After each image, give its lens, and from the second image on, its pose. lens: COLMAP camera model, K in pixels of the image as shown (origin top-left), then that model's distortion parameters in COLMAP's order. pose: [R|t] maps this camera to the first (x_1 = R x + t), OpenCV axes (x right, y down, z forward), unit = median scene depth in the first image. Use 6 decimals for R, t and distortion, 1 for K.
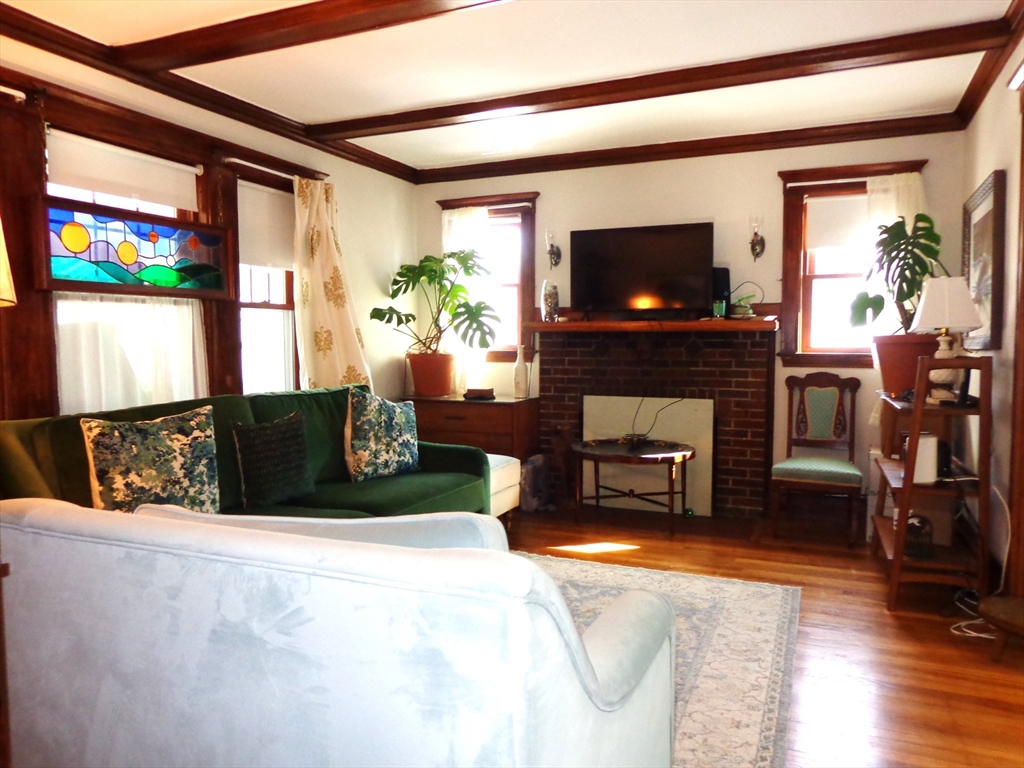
lens RADIAL K [[719.7, 0, 517.8], [0, 719.7, 382.4], [0, 0, 1]] dist [-0.005433, 0.003403]
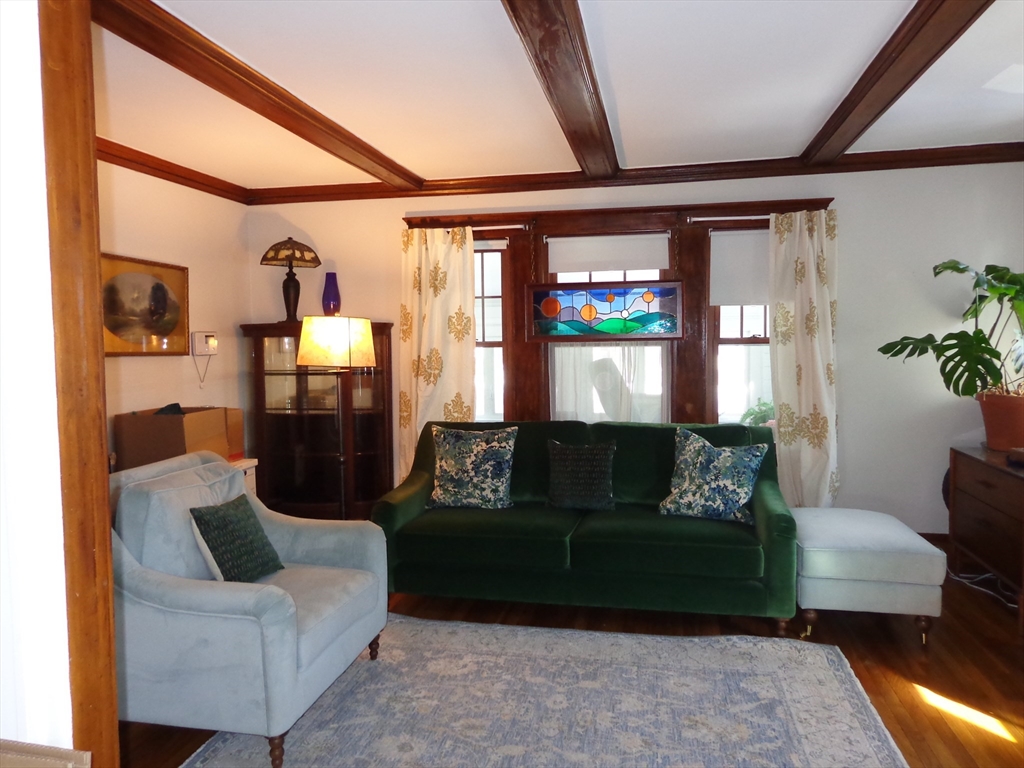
lens RADIAL K [[720.2, 0, 508.9], [0, 720.2, 378.5], [0, 0, 1]] dist [-0.008681, 0.003722]
pose [[0.192946, 0.057572, -0.979519, 0.765082], [-0.044902, 0.997749, 0.049798, -0.105752], [0.980181, 0.034374, 0.195097, 0.533552]]
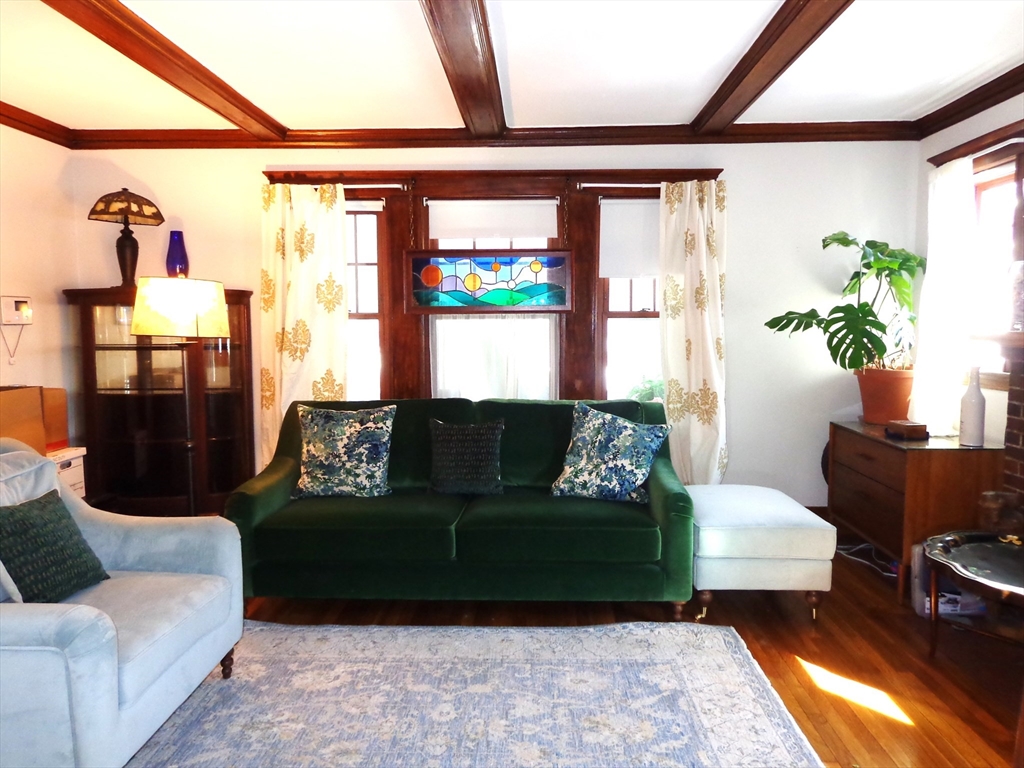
lens RADIAL K [[719.7, 0, 517.8], [0, 719.7, 382.4], [0, 0, 1]] dist [-0.005433, 0.003403]
pose [[0.367442, 0.083572, -0.926284, 0.668313], [-0.053704, 0.996199, 0.068576, -0.085801], [0.928495, 0.024547, 0.370533, 0.551843]]
